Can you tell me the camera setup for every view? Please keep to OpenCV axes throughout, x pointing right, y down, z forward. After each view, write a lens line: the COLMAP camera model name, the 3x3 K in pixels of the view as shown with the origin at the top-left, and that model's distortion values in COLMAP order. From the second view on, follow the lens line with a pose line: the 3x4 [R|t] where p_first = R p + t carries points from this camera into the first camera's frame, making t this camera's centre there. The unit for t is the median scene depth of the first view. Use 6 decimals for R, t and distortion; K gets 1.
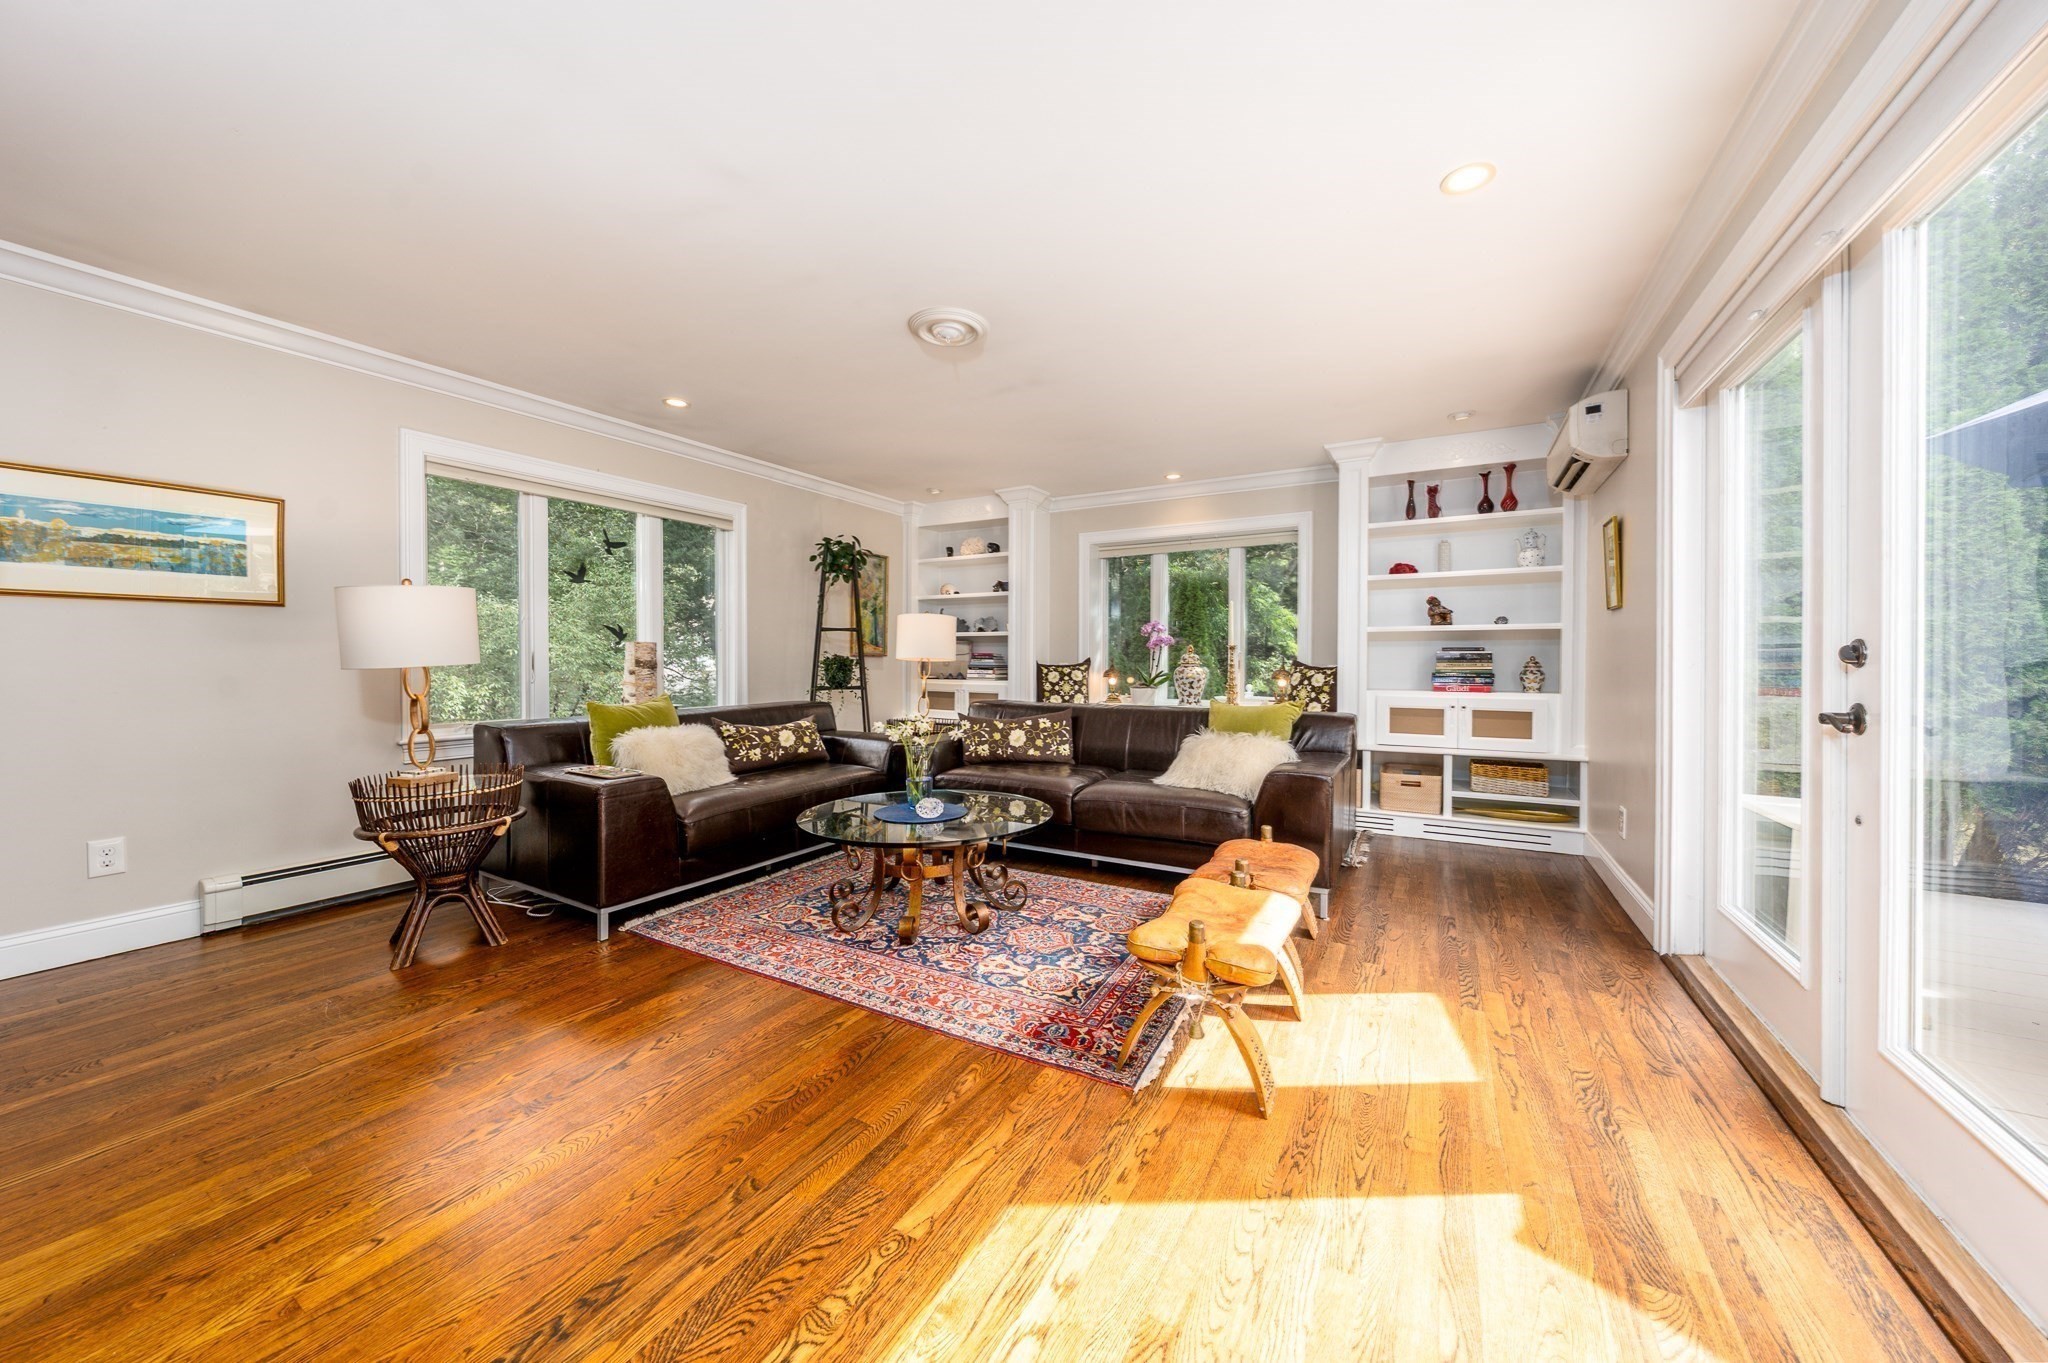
lens RADIAL K [[692.6, 0, 1021.4], [0, 692.6, 664.5], [0, 0, 1]] dist [-0.000015, -0.000013]
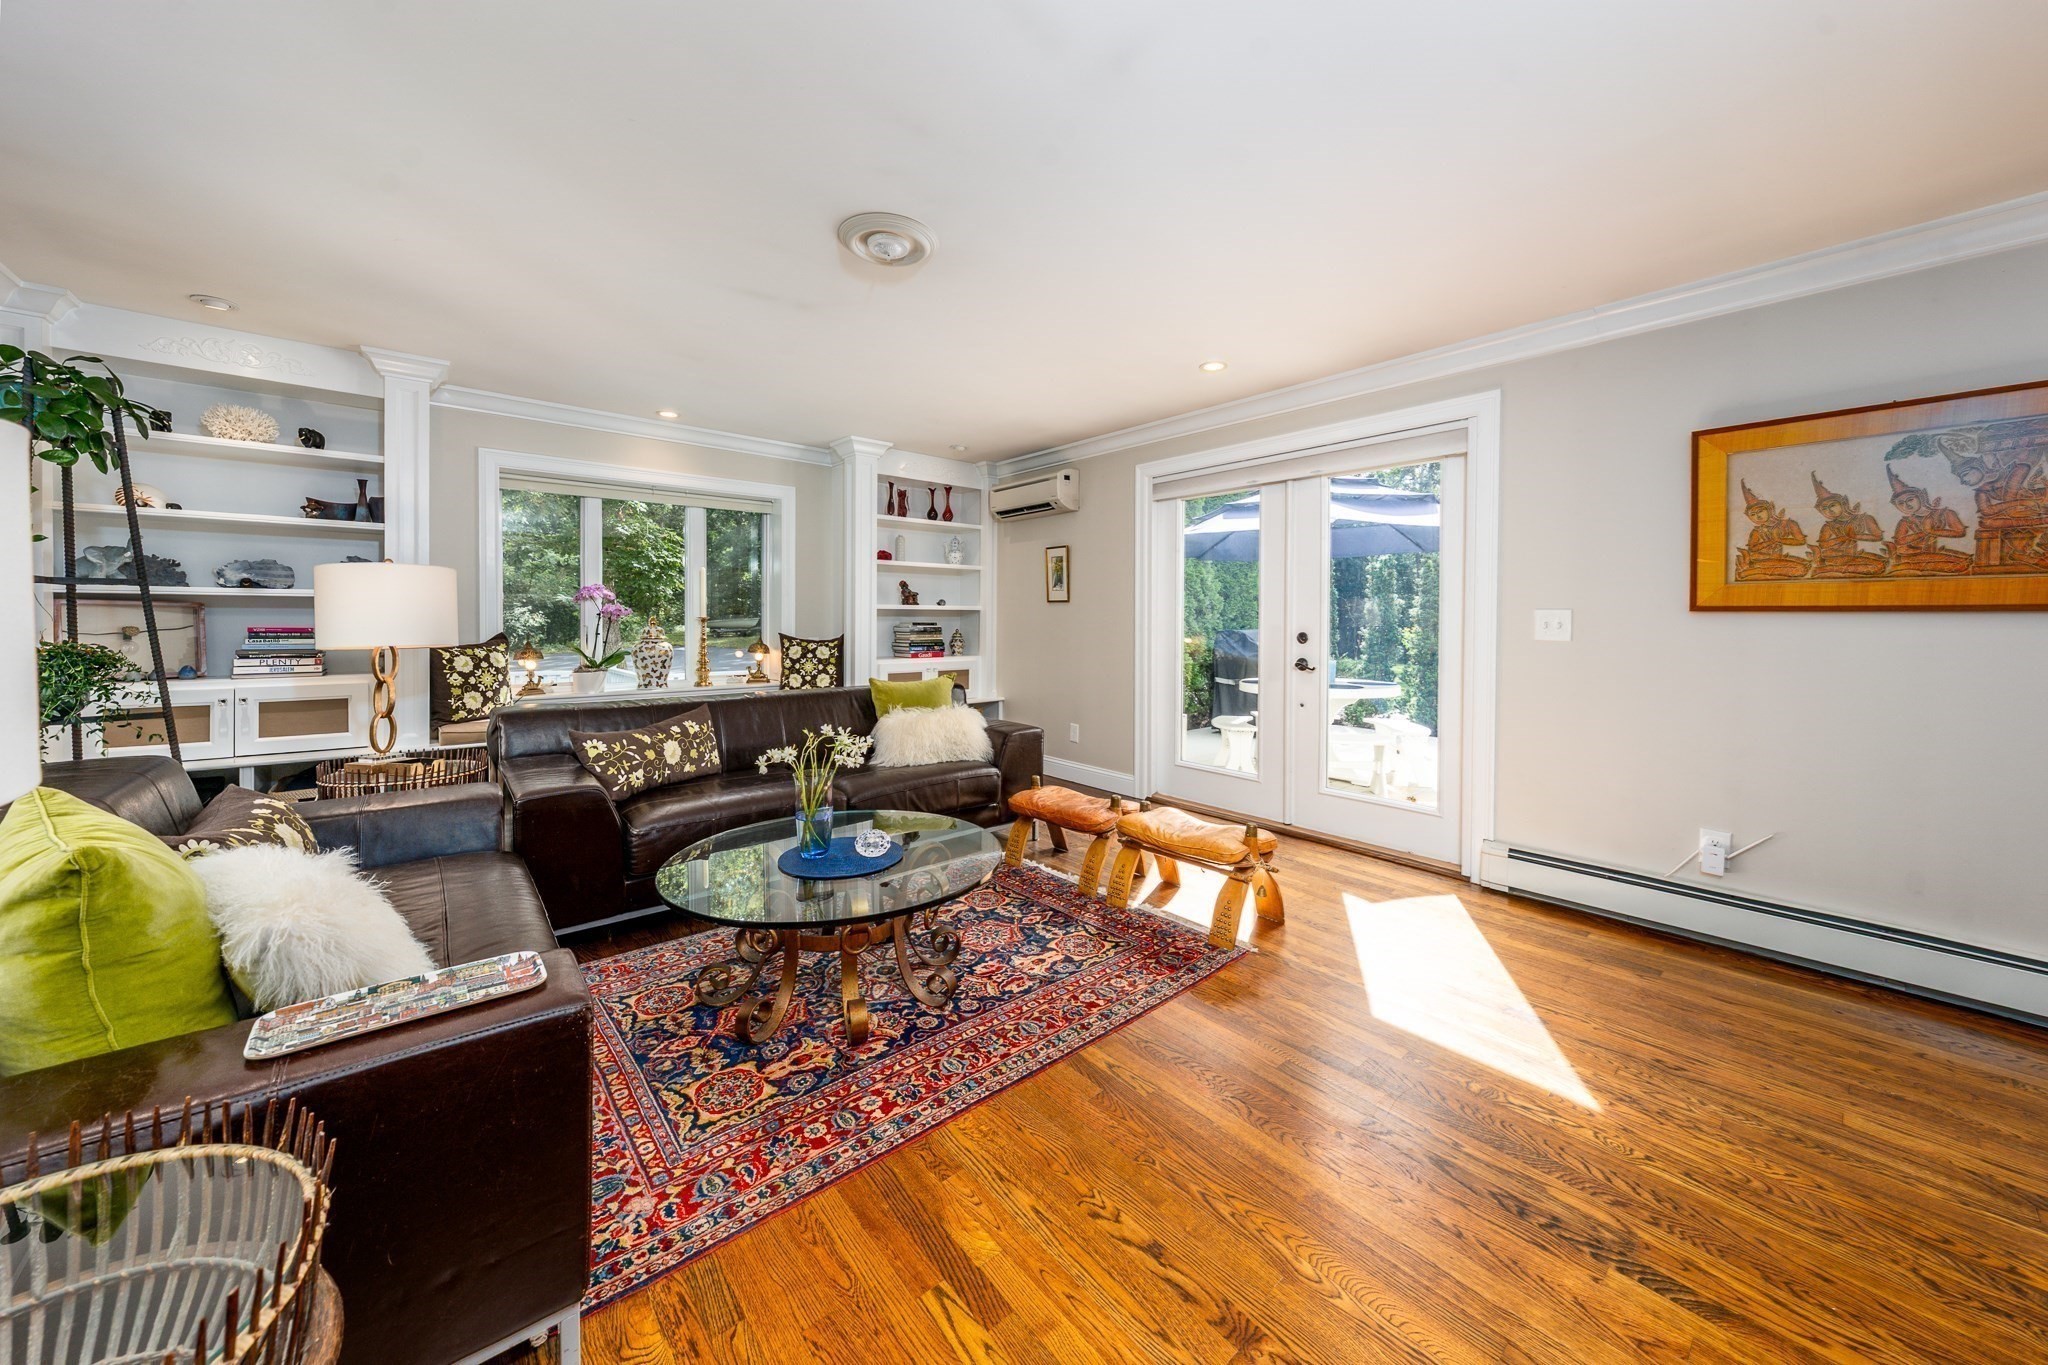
lens RADIAL K [[739.5, 0, 1009.5], [0, 739.5, 623.9], [0, 0, 1]] dist [-0.000505, -0.000193]
pose [[0.339988, -0.008270, 0.940393, -0.937404], [0.002600, 0.999966, 0.007854, -0.051745], [-0.940426, -0.000225, 0.339998, 0.614703]]
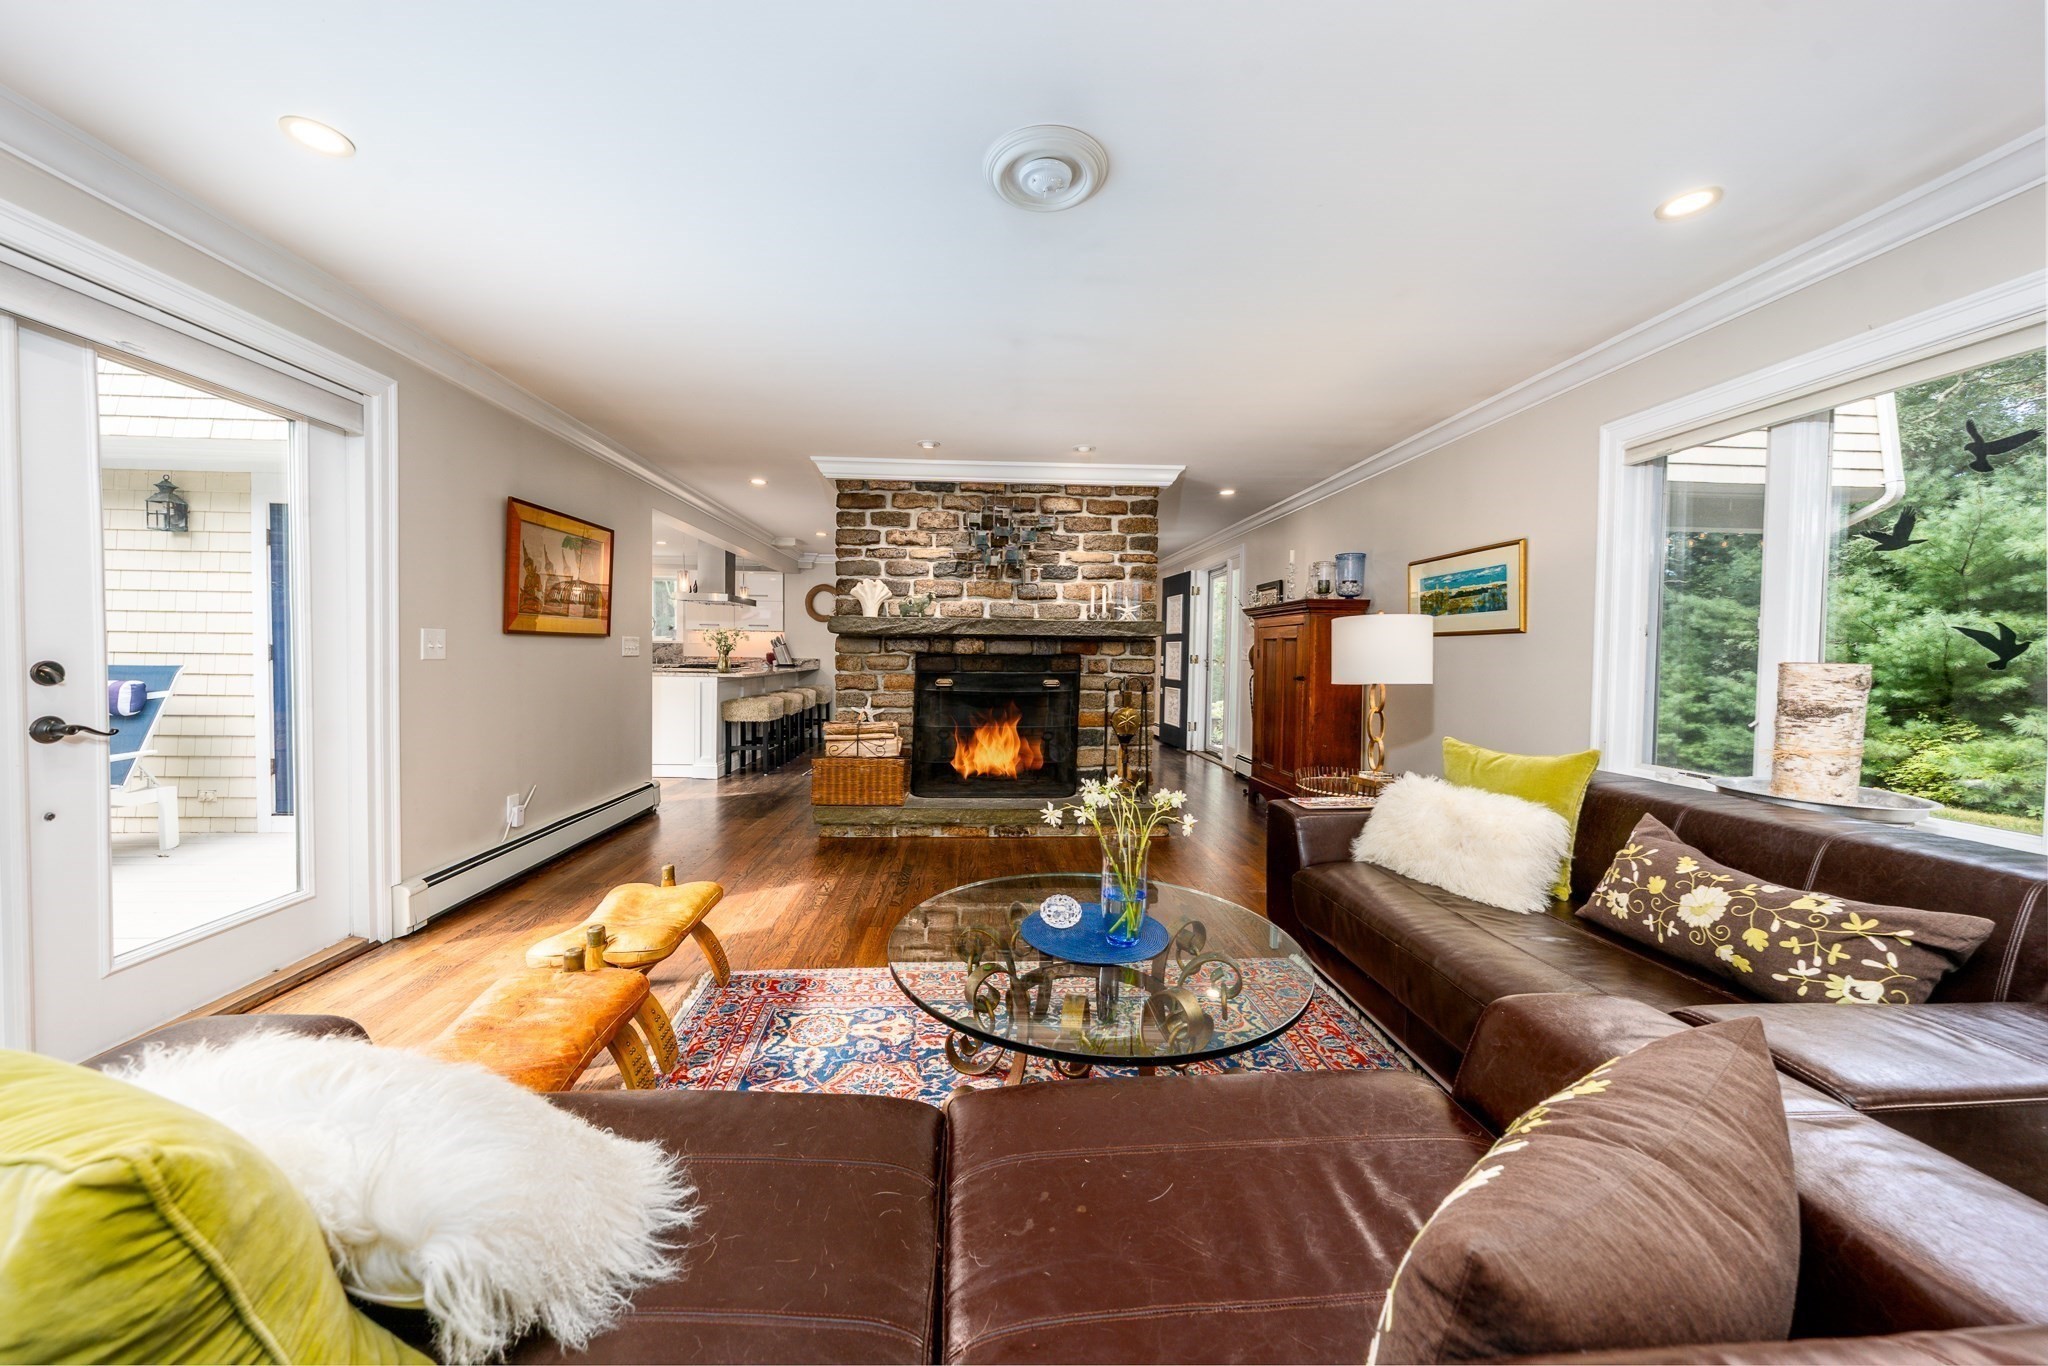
lens RADIAL K [[692.6, 0, 1021.4], [0, 692.6, 666.0], [0, 0, 1]] dist [-0.000015, -0.000013]
pose [[-0.817786, 0.002423, -0.575517, 0.306492], [-0.017656, 0.999415, 0.029297, -0.052837], [0.575251, 0.034120, -0.817265, 1.639759]]
